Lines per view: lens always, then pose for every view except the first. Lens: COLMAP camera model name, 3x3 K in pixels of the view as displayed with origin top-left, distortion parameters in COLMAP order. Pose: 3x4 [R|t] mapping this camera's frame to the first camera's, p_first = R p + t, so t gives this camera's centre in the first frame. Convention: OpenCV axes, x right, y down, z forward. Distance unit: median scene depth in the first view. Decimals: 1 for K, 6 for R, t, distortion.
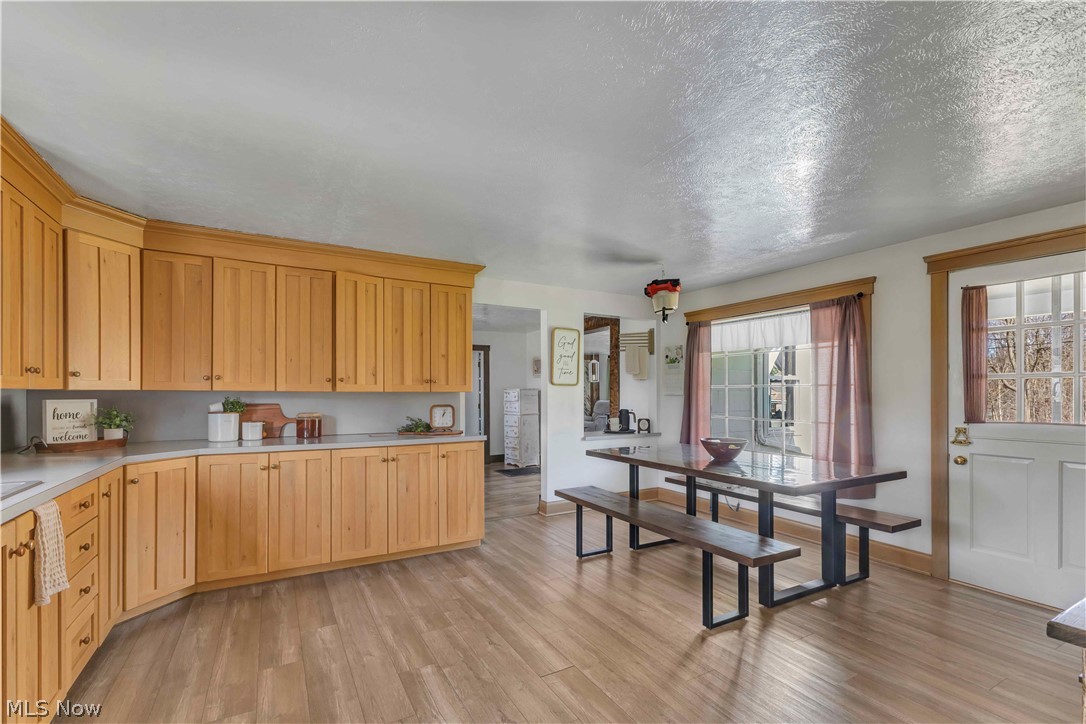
lens RADIAL K [[477.5, 0, 538.7], [0, 477.5, 390.2], [0, 0, 1]] dist [0.000383, -0.000871]
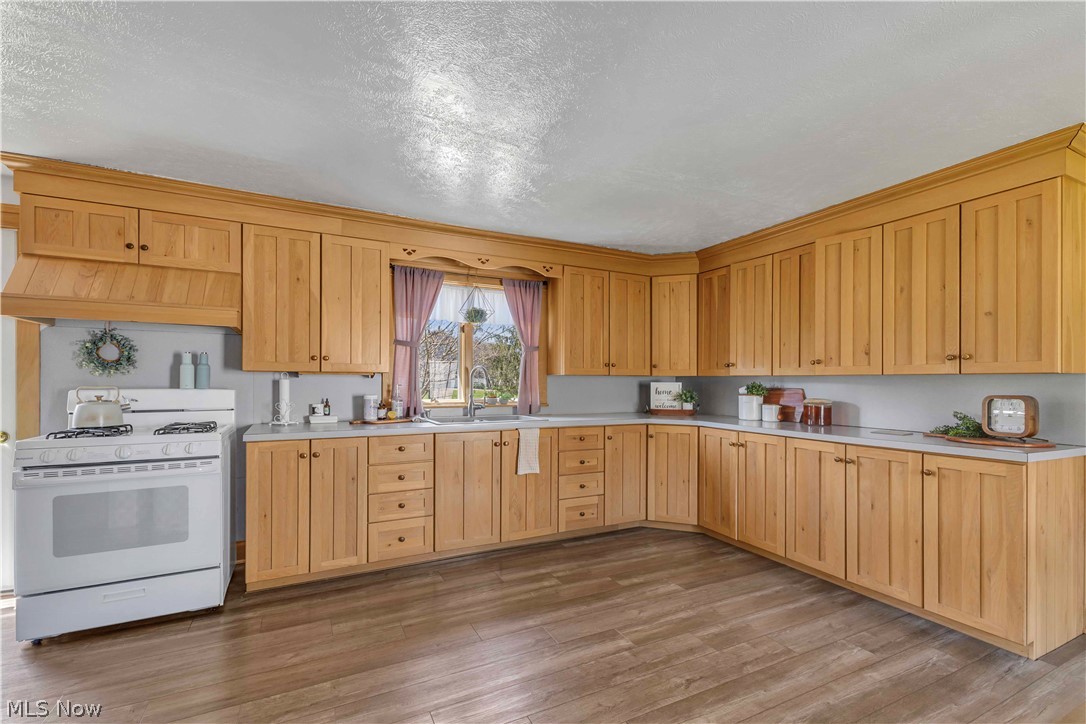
lens RADIAL K [[477.5, 0, 544.6], [0, 477.5, 383.2], [0, 0, 1]] dist [0.000383, -0.000871]
pose [[-0.051045, 0.002339, -0.998694, 0.518057], [0.004247, 0.999989, 0.002125, 0.014201], [0.998687, -0.004133, -0.051054, 0.569322]]
